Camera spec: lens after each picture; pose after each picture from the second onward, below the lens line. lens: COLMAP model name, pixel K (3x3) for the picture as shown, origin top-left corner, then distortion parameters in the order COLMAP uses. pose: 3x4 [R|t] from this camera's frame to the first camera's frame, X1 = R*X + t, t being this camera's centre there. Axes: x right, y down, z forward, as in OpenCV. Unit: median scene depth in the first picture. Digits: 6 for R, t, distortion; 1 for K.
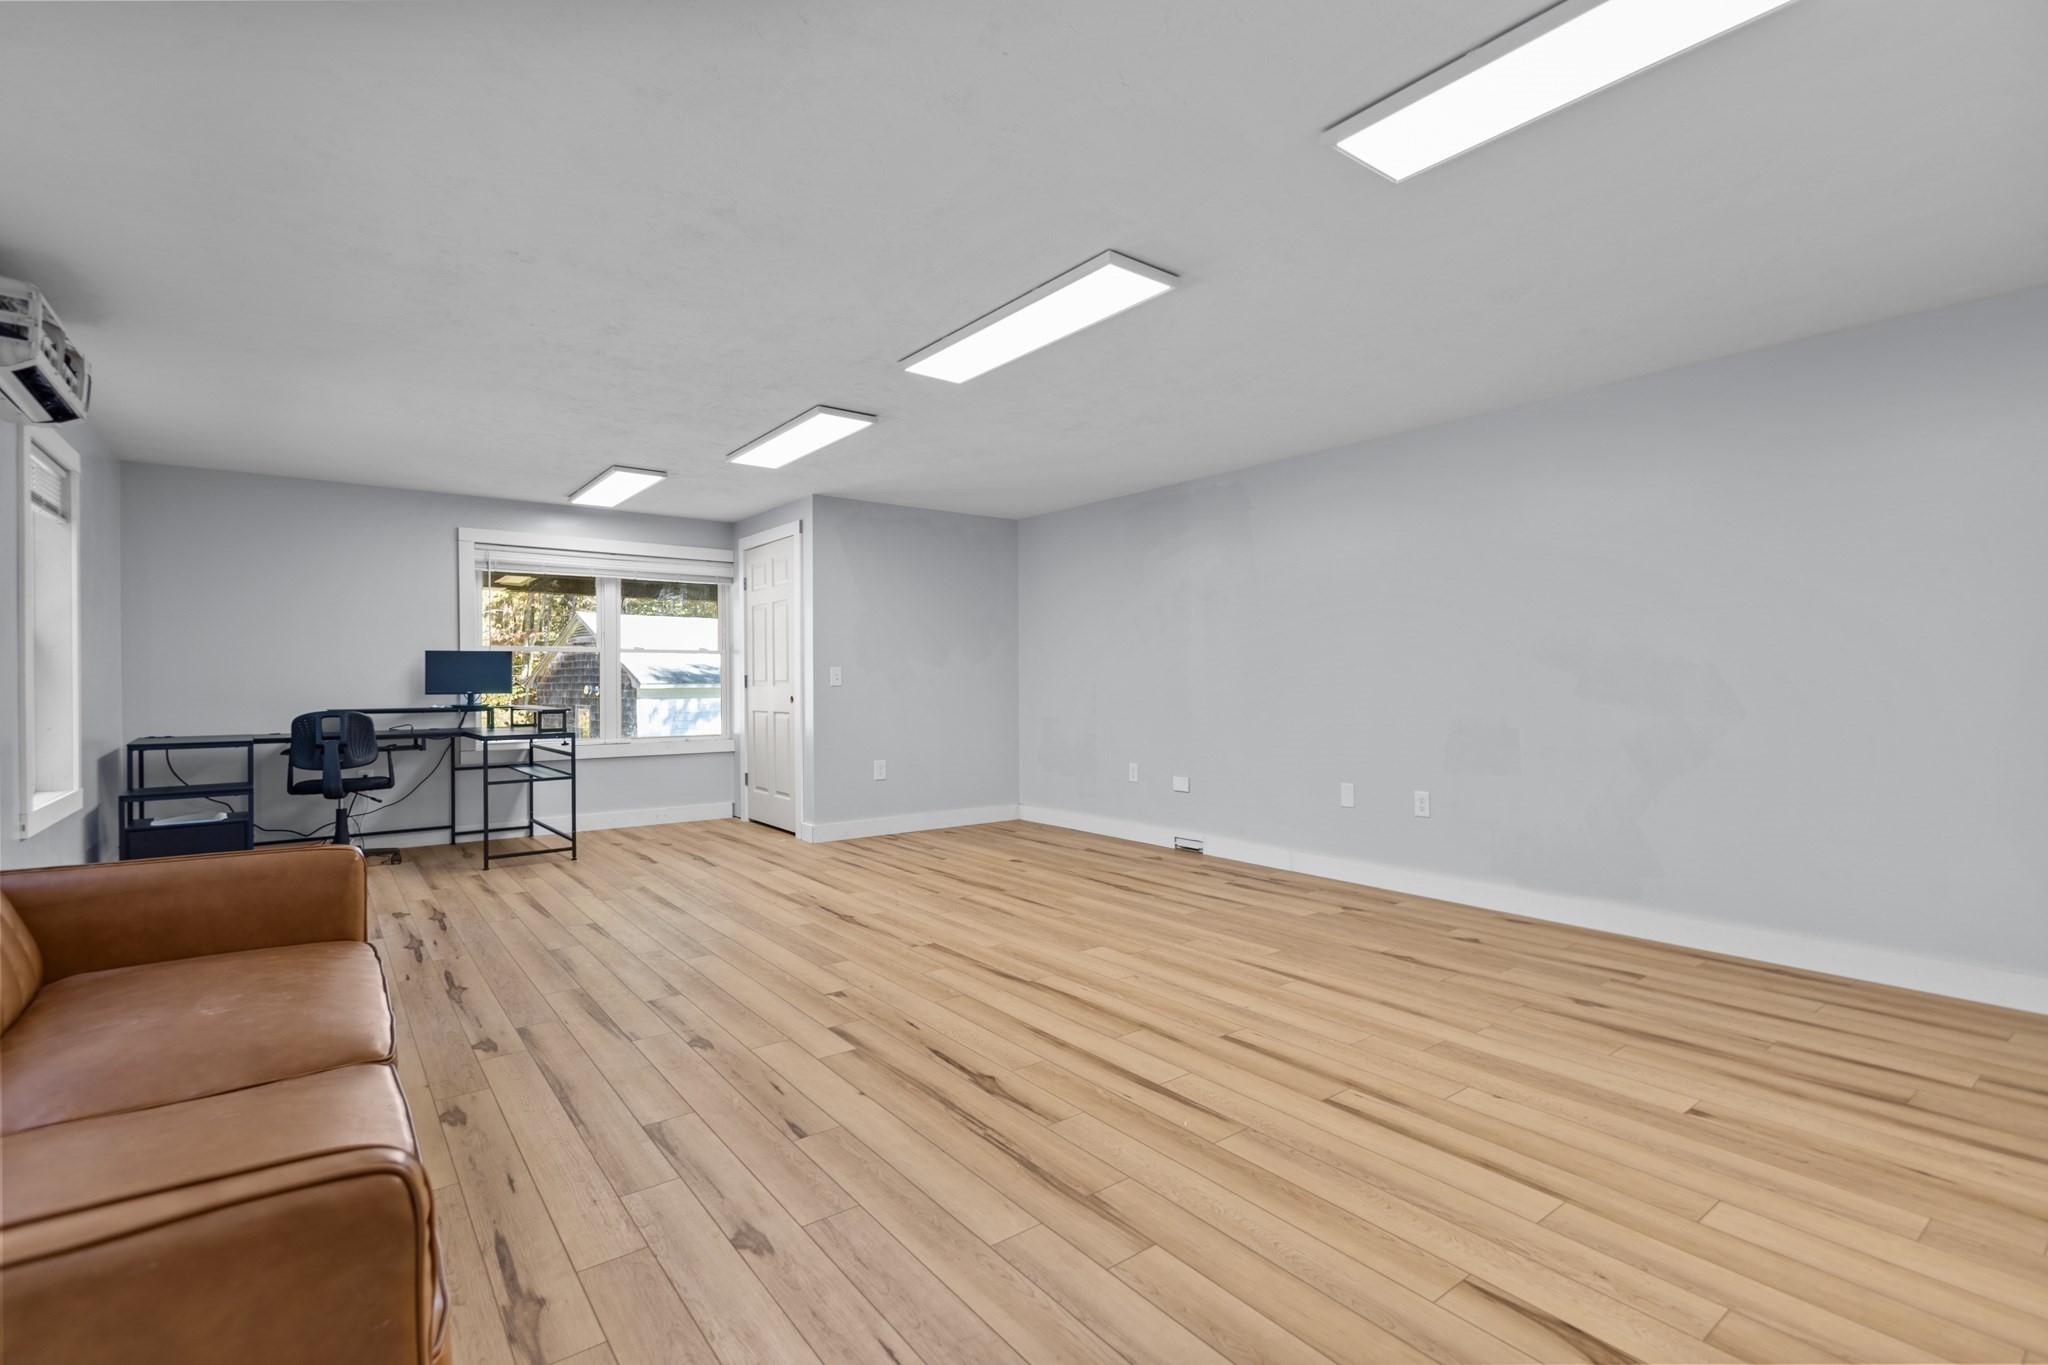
lens RADIAL K [[967.7, 0, 1027.9], [0, 967.7, 685.5], [0, 0, 1]] dist [0.013290, -0.005677]
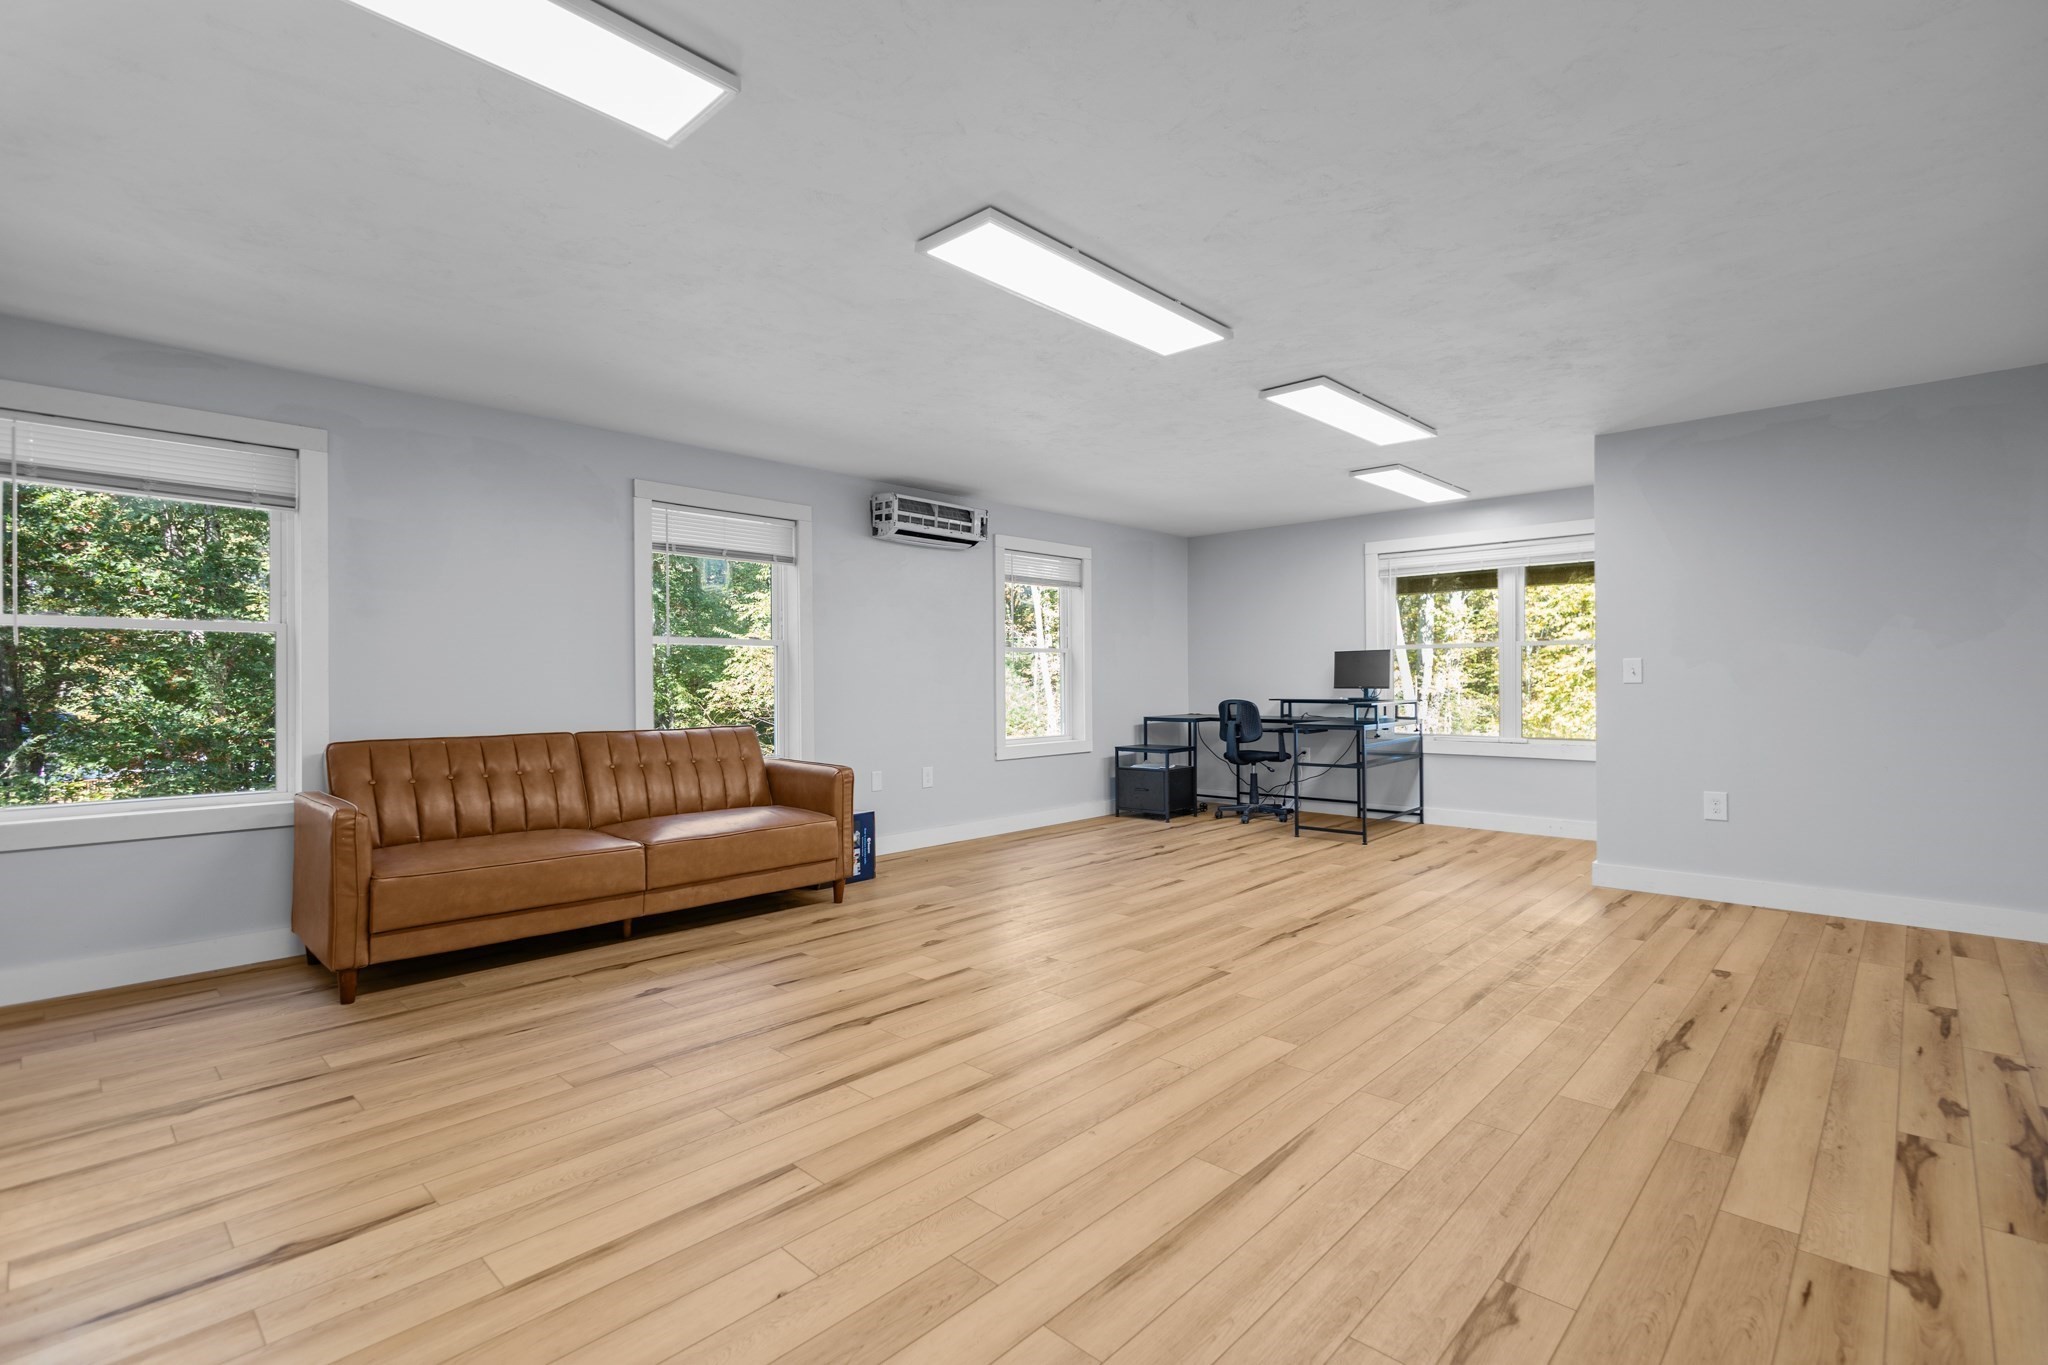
lens RADIAL K [[967.7, 0, 1027.0], [0, 967.7, 679.3], [0, 0, 1]] dist [0.013290, -0.005677]
pose [[0.125802, 0.000921, -0.992055, 0.778591], [0.001048, 0.999999, 0.001061, -0.005192], [0.992055, -0.001174, 0.125800, 0.717076]]
